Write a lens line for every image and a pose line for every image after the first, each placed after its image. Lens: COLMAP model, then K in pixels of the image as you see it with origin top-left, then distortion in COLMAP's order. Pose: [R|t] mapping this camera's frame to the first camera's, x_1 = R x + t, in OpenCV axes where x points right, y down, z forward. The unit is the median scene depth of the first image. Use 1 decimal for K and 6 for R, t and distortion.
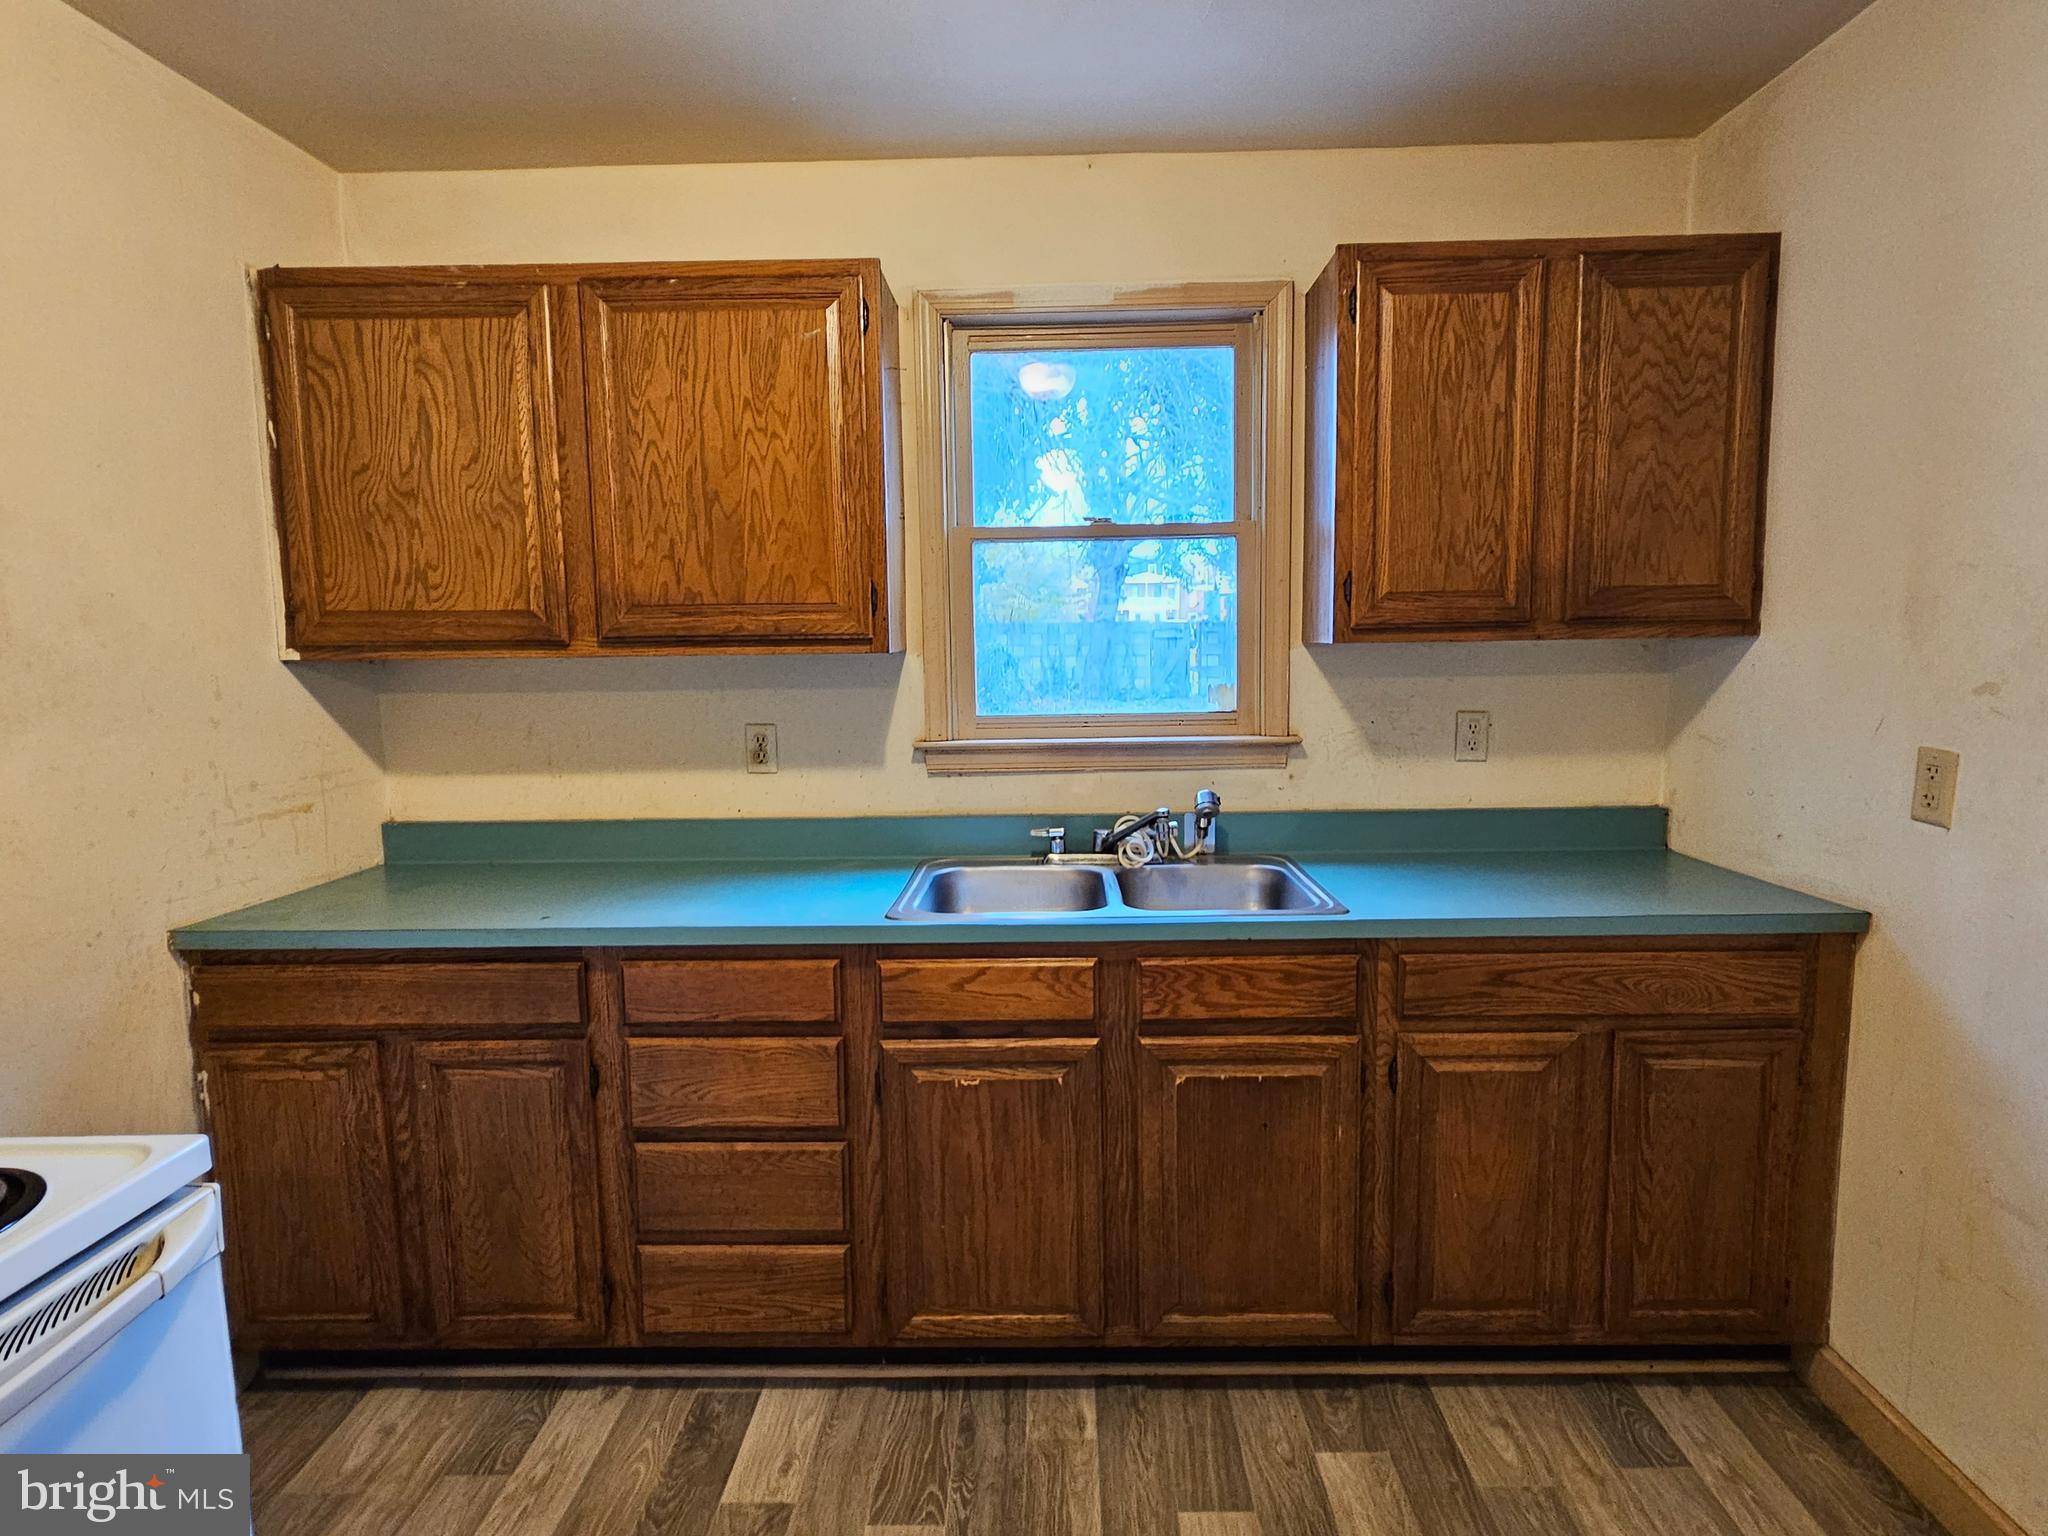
lens RADIAL K [[1064.0, 0, 1055.1], [0, 1064.0, 757.0], [0, 0, 1]] dist [0.002931, 0.000213]
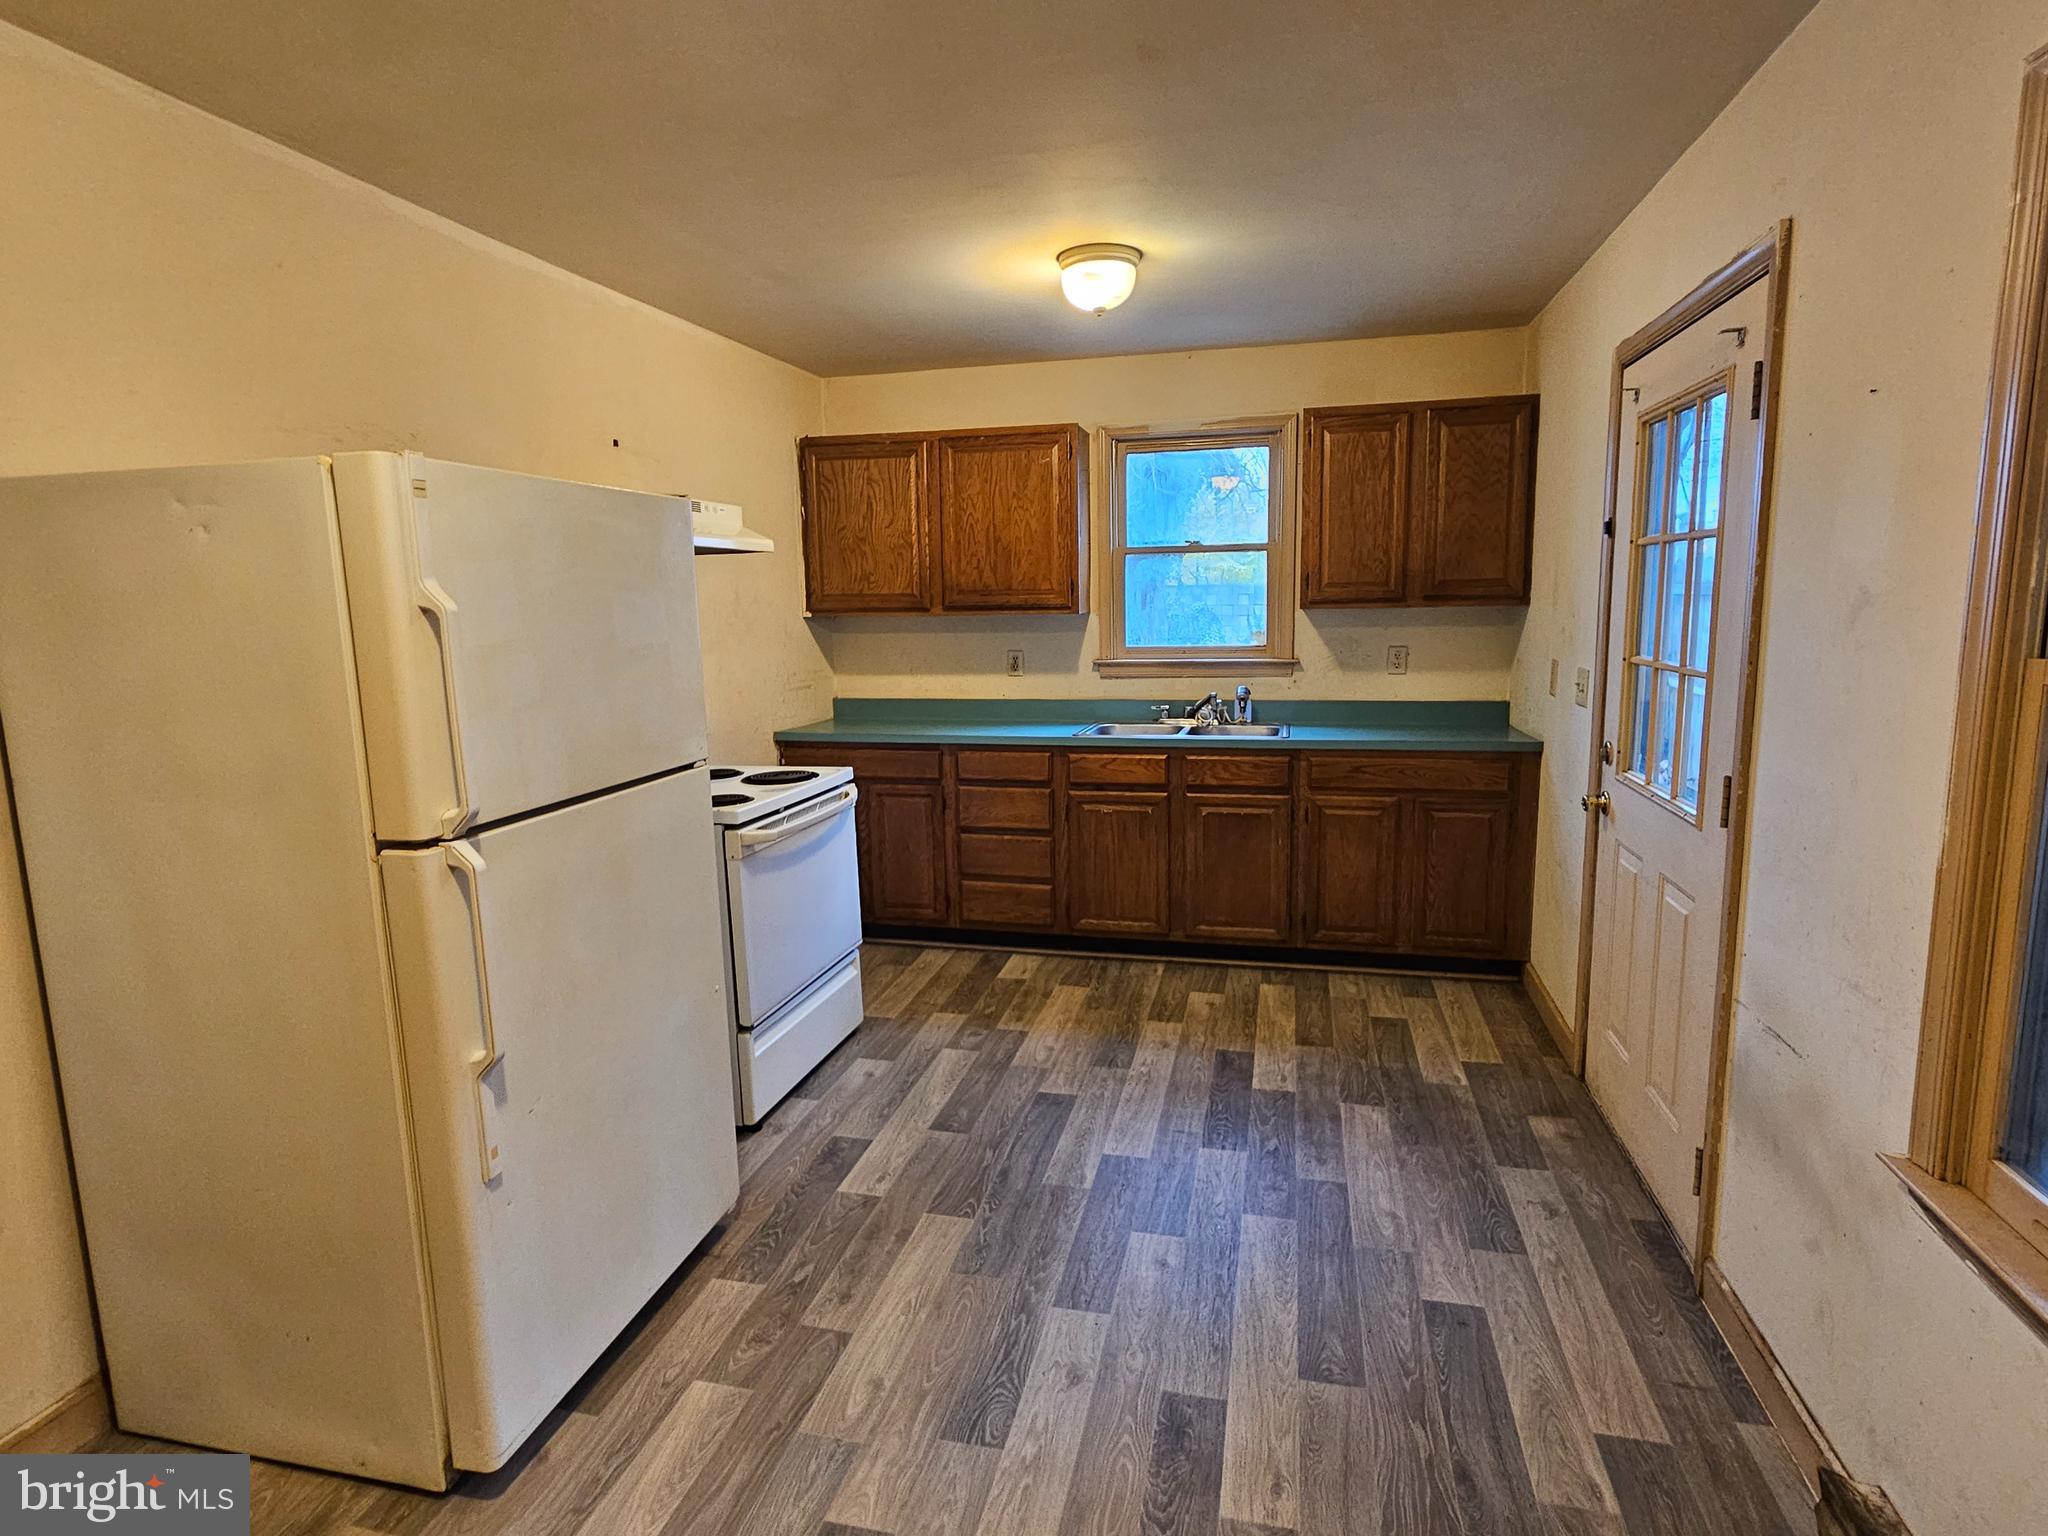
lens RADIAL K [[1064.0, 0, 1055.1], [0, 1064.0, 757.0], [0, 0, 1]] dist [0.002931, 0.000213]
pose [[0.977203, 0.029296, -0.210278, 0.248190], [-0.021180, 0.998945, 0.040746, 0.099046], [0.211250, -0.035363, 0.976792, -1.063325]]
